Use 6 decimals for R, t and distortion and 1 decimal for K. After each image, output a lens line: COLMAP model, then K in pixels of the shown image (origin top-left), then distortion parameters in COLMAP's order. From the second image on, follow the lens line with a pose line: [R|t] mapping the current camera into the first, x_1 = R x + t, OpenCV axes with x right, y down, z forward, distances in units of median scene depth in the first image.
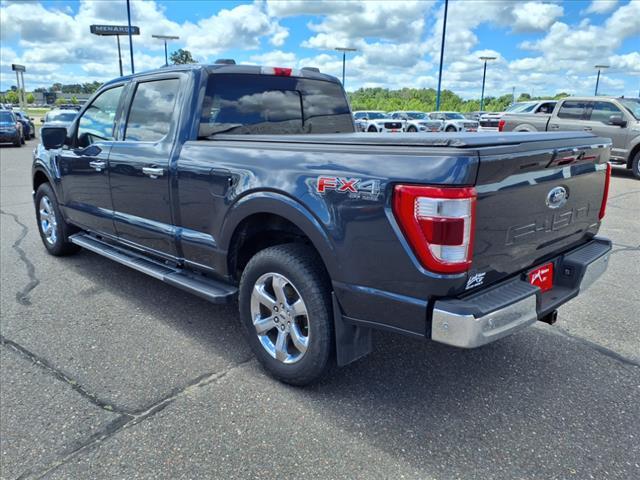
lens RADIAL K [[509.3, 0, 320.3], [0, 509.3, 247.6], [0, 0, 1]] dist [0.062523, -0.071000]
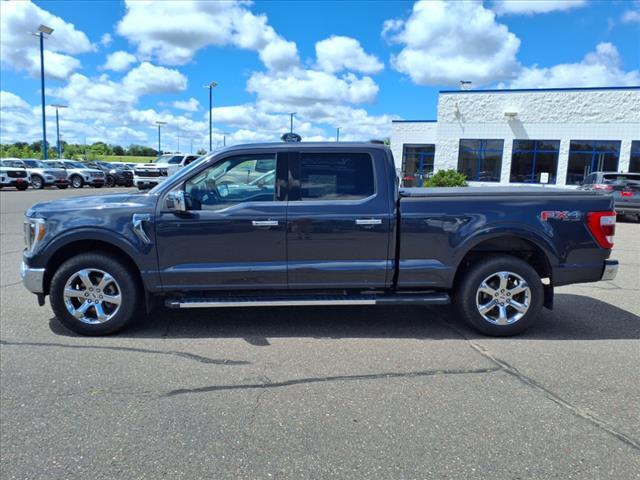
lens RADIAL K [[509.3, 0, 320.3], [0, 509.3, 247.6], [0, 0, 1]] dist [0.062523, -0.071000]
pose [[0.673742, -0.108079, 0.731020, -1.238058], [0.171847, 0.985041, -0.012747, -0.078617], [-0.718707, 0.134212, 0.682237, 0.184399]]
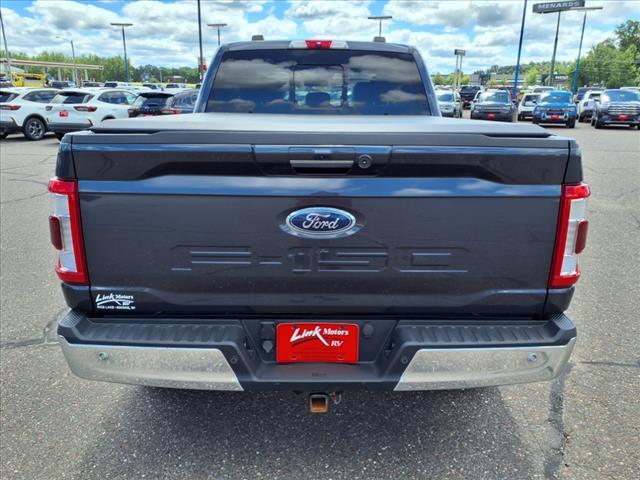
lens RADIAL K [[509.3, 0, 320.3], [0, 509.3, 247.6], [0, 0, 1]] dist [0.062523, -0.071000]
pose [[0.721695, 0.200967, -0.662396, 0.585723], [-0.177646, 0.978651, 0.103367, -0.087665], [0.669027, 0.043072, 0.741989, 0.347201]]
